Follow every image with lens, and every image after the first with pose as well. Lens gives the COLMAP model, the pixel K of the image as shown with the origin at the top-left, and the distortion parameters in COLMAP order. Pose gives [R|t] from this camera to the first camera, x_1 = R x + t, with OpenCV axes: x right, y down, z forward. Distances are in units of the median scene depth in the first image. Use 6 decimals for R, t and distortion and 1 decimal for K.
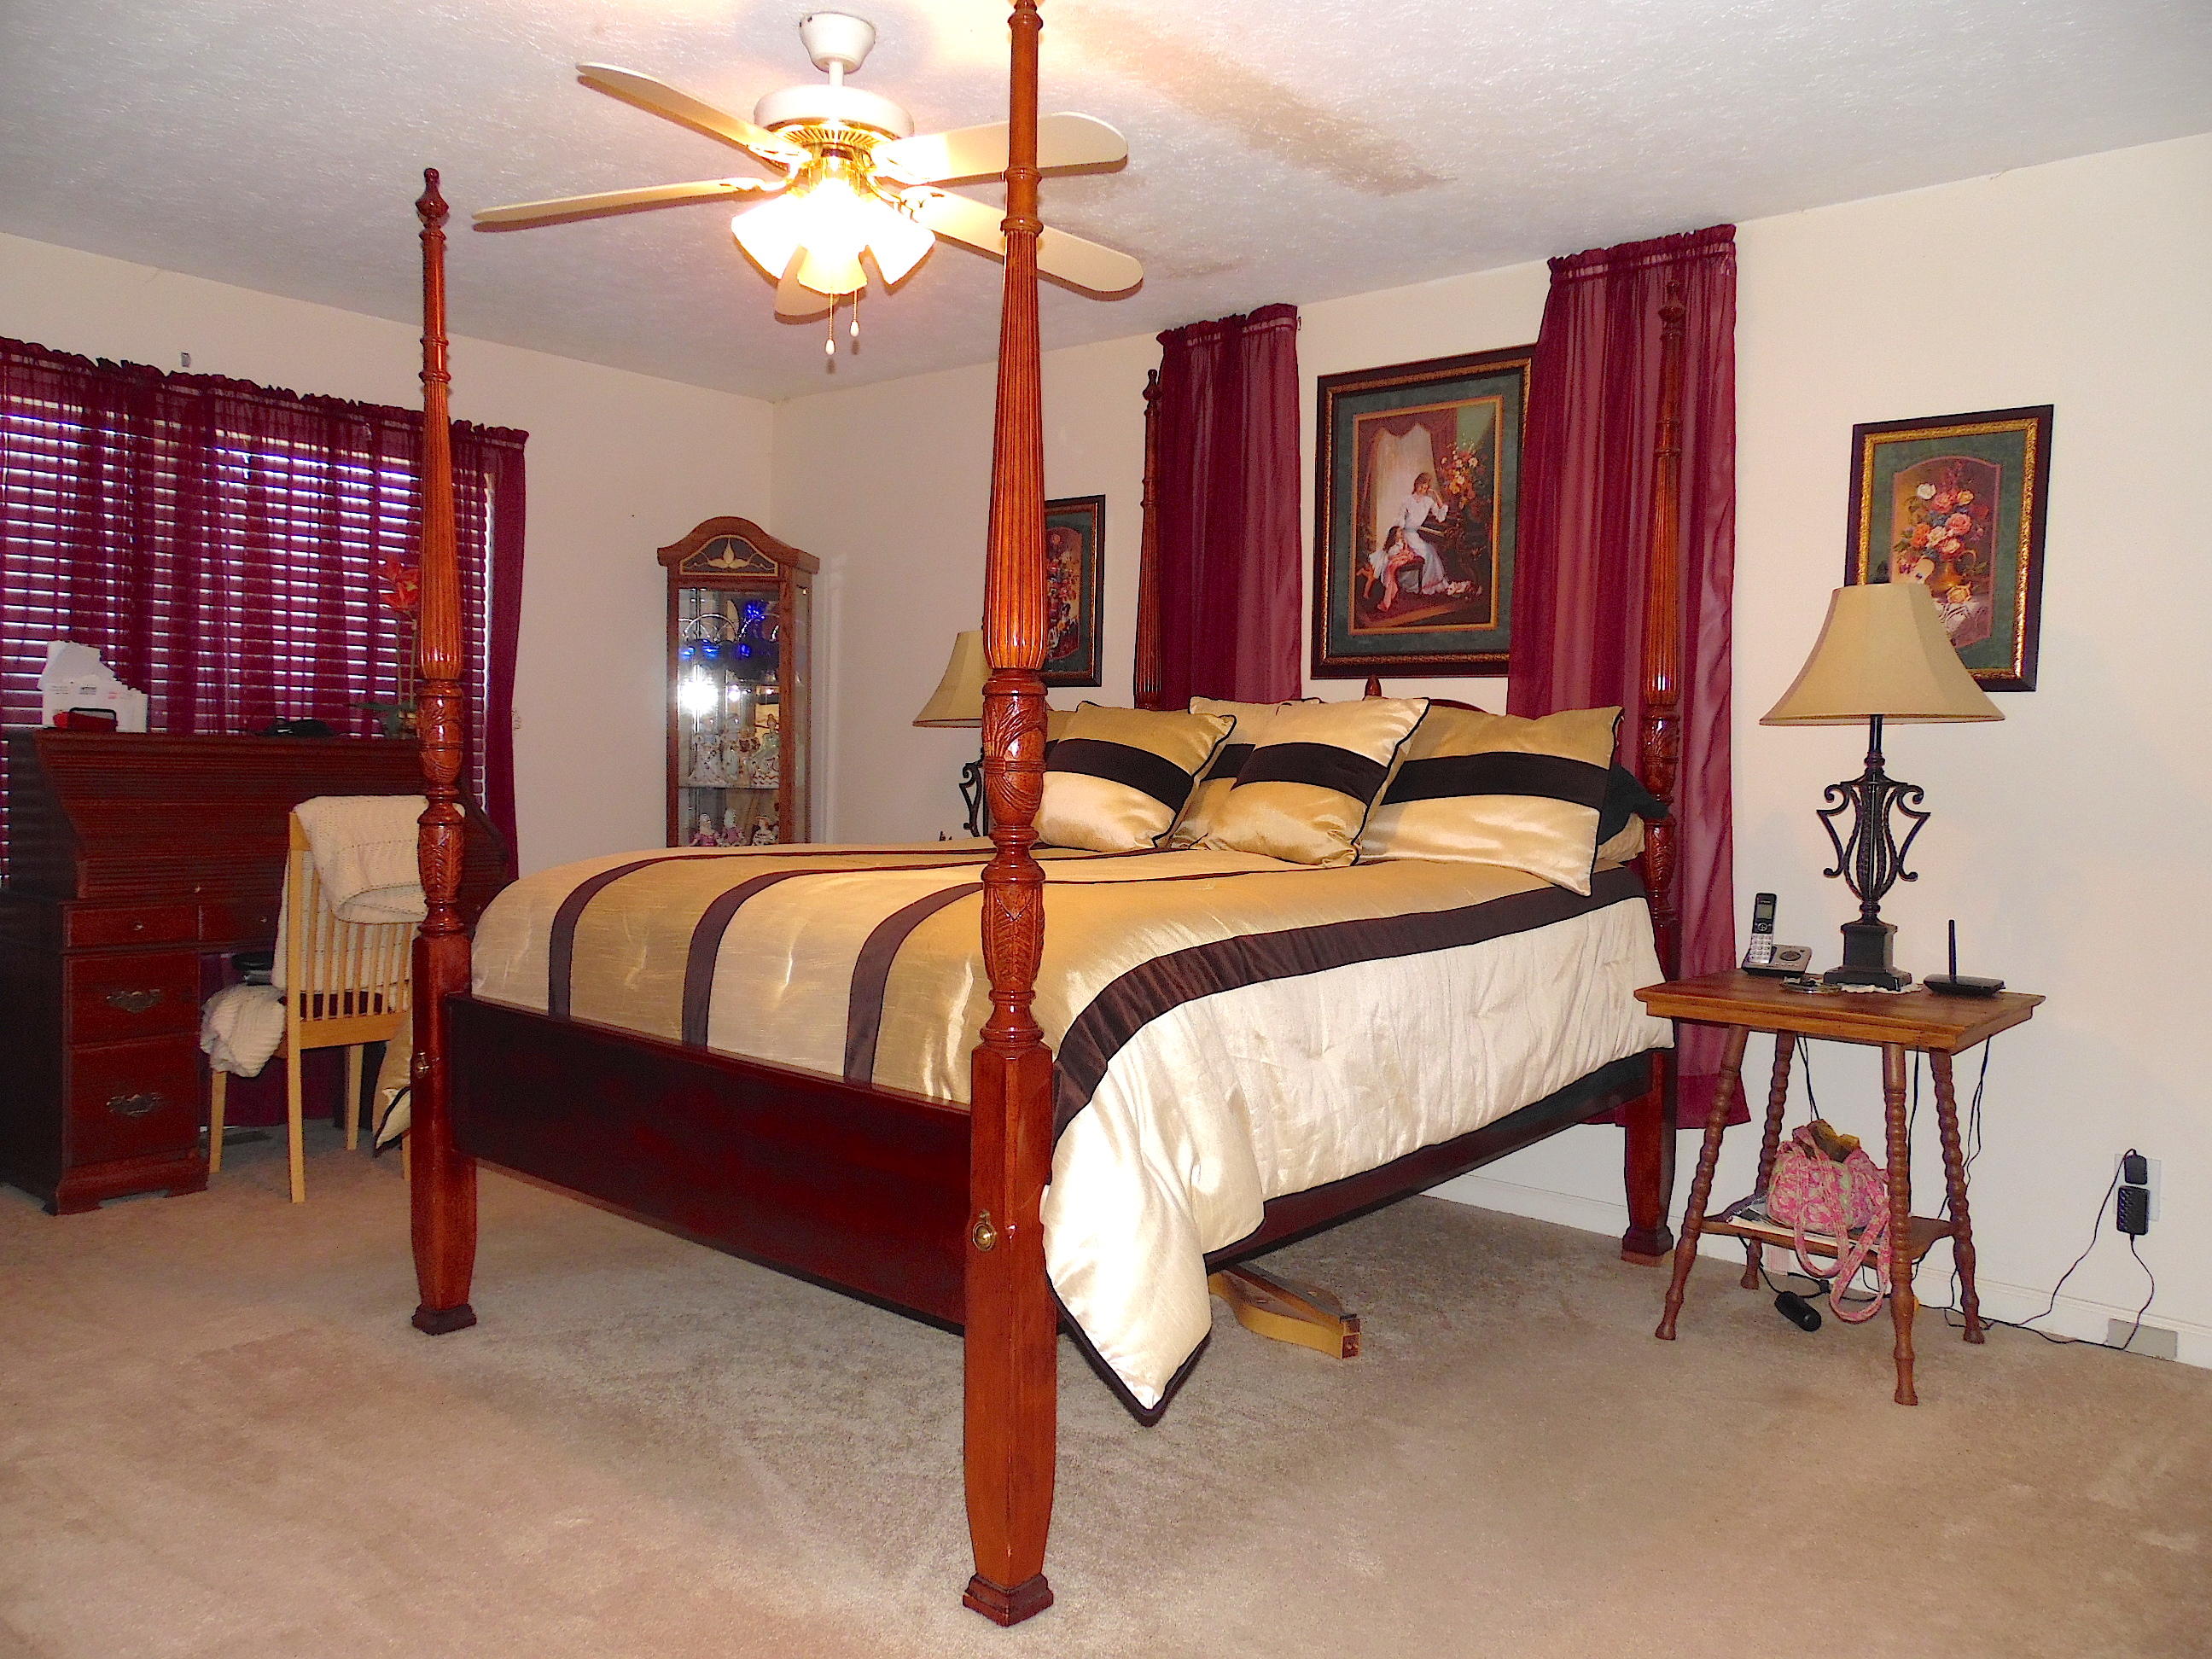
lens RADIAL K [[1651.7, 0, 1111.6], [0, 1651.7, 825.2], [0, 0, 1]] dist [0.013335, 0.014788]
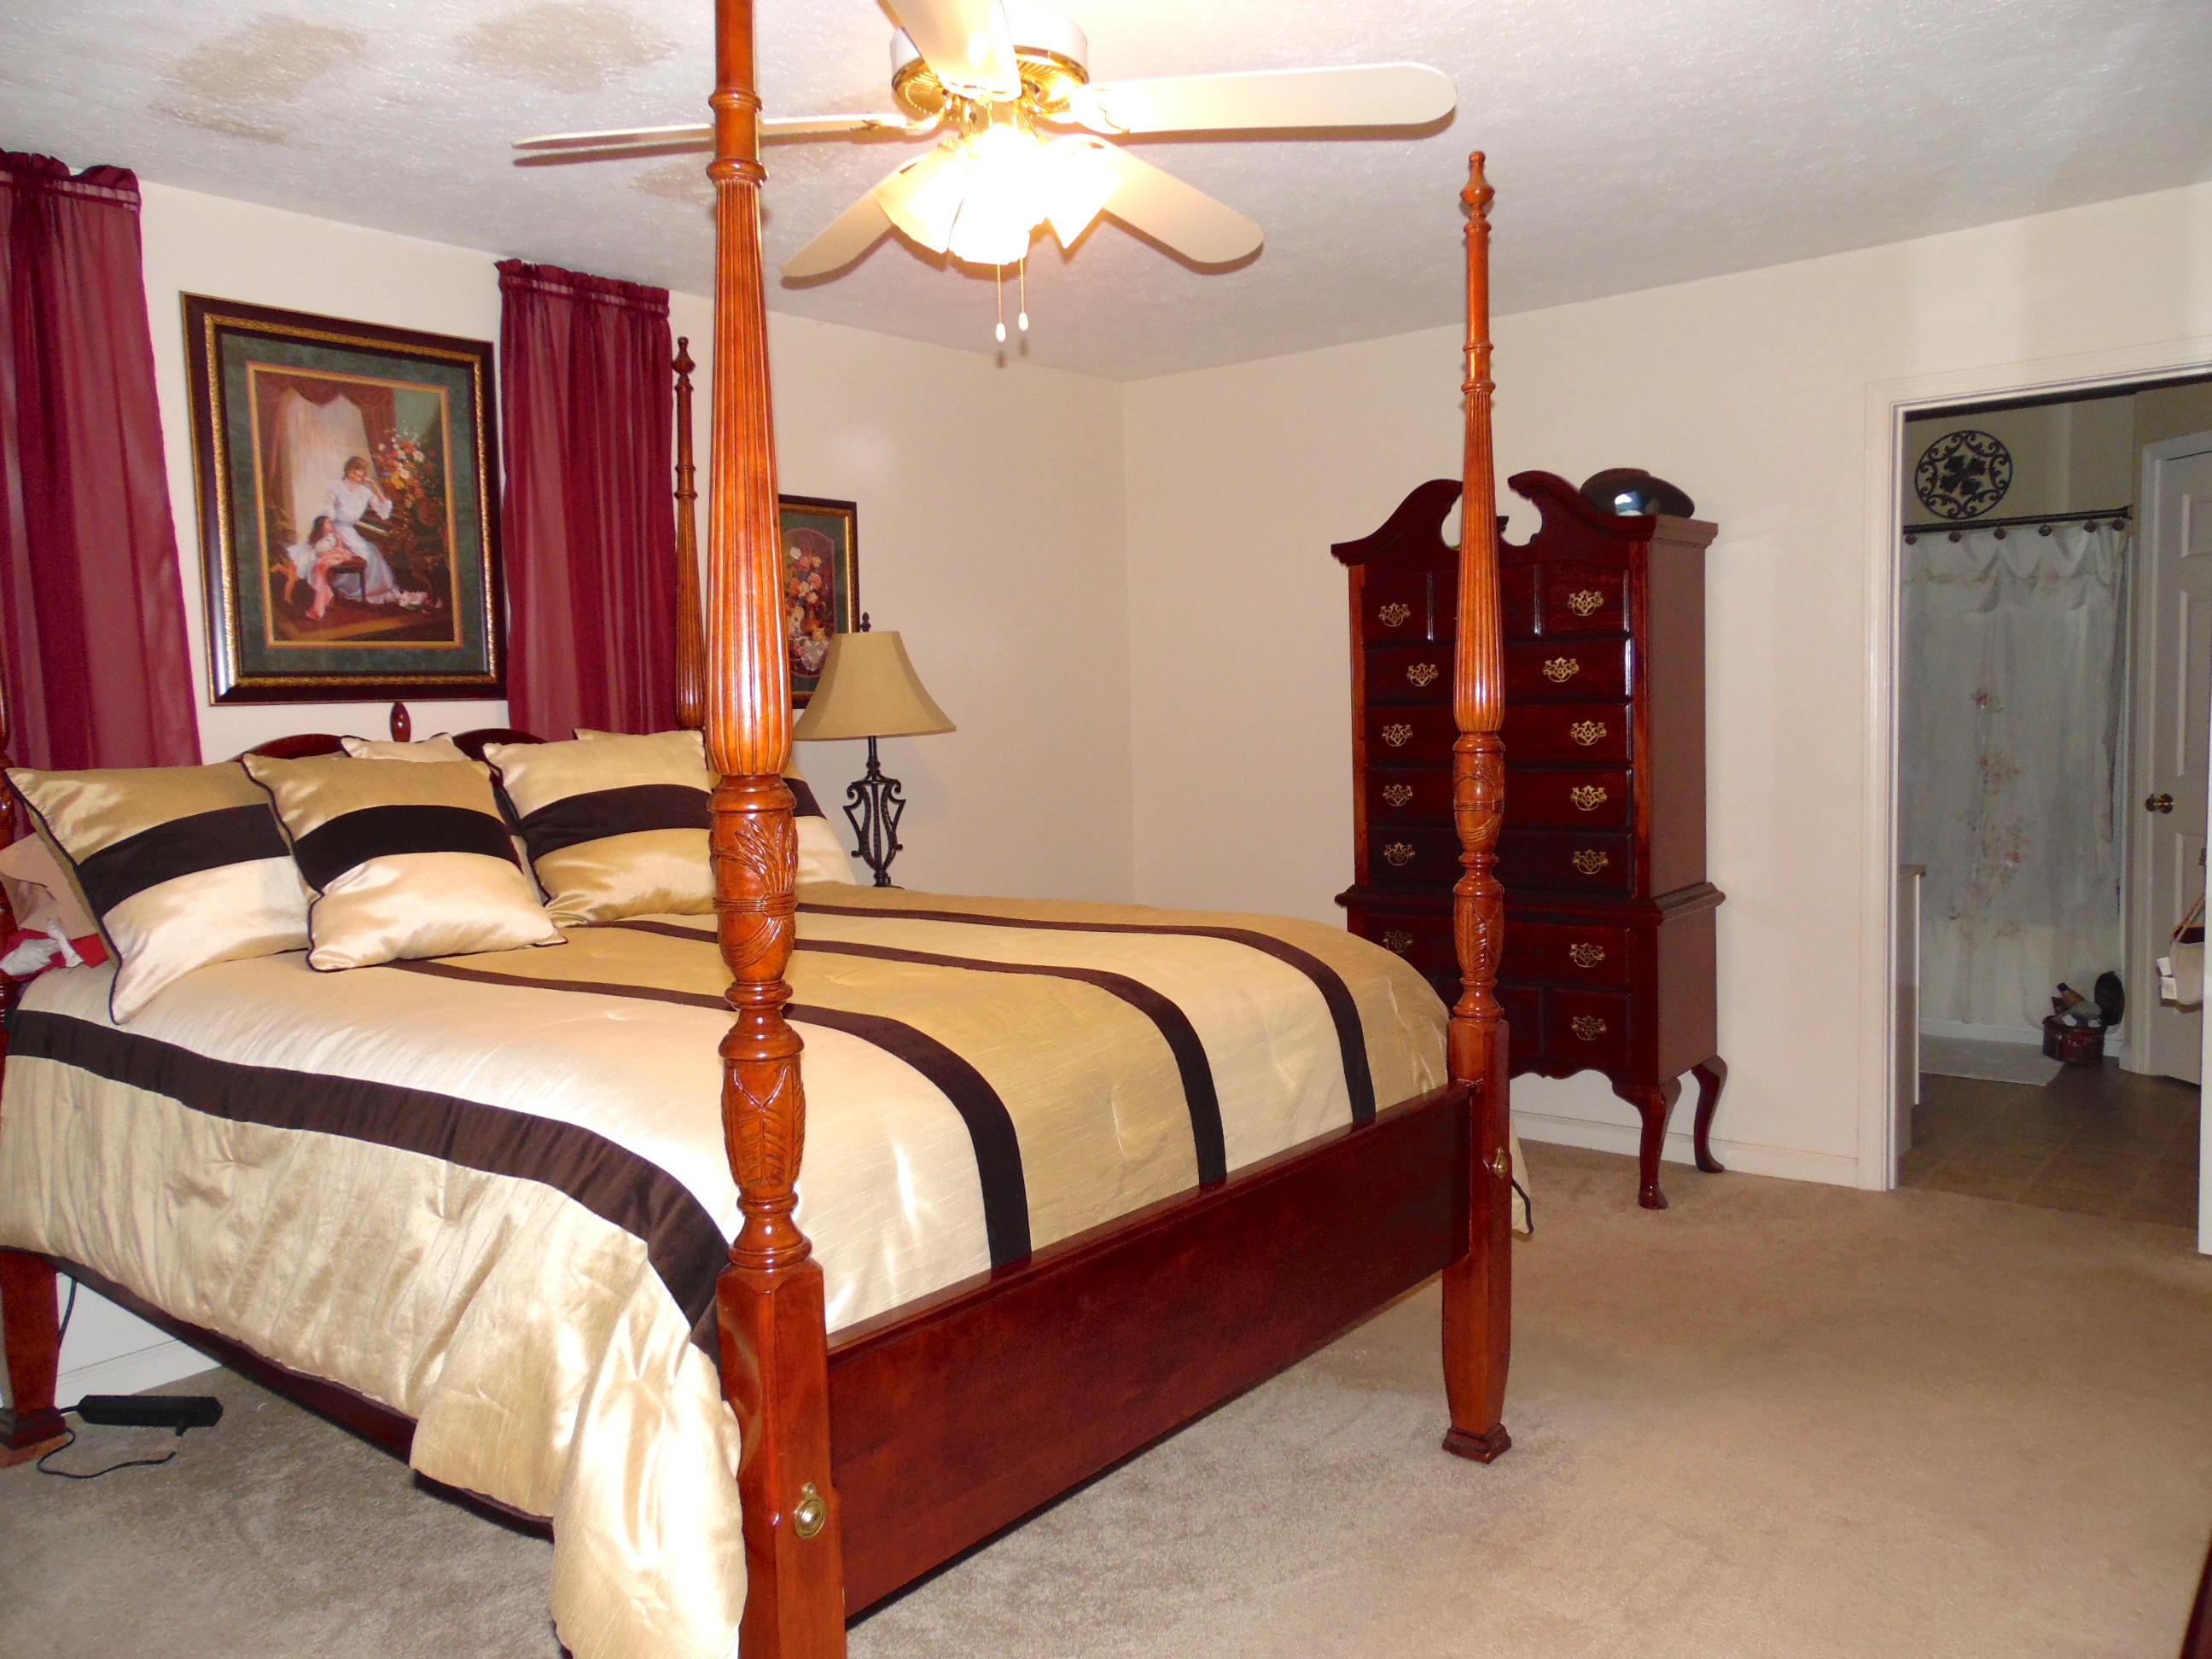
lens RADIAL K [[1651.7, 0, 1114.2], [0, 1651.7, 813.9], [0, 0, 1]] dist [0.013335, 0.014788]
pose [[-0.007842, -0.093579, 0.995581, -0.664357], [0.075573, 0.992709, 0.093905, -0.084771], [-0.997109, 0.075975, -0.000713, 0.637343]]
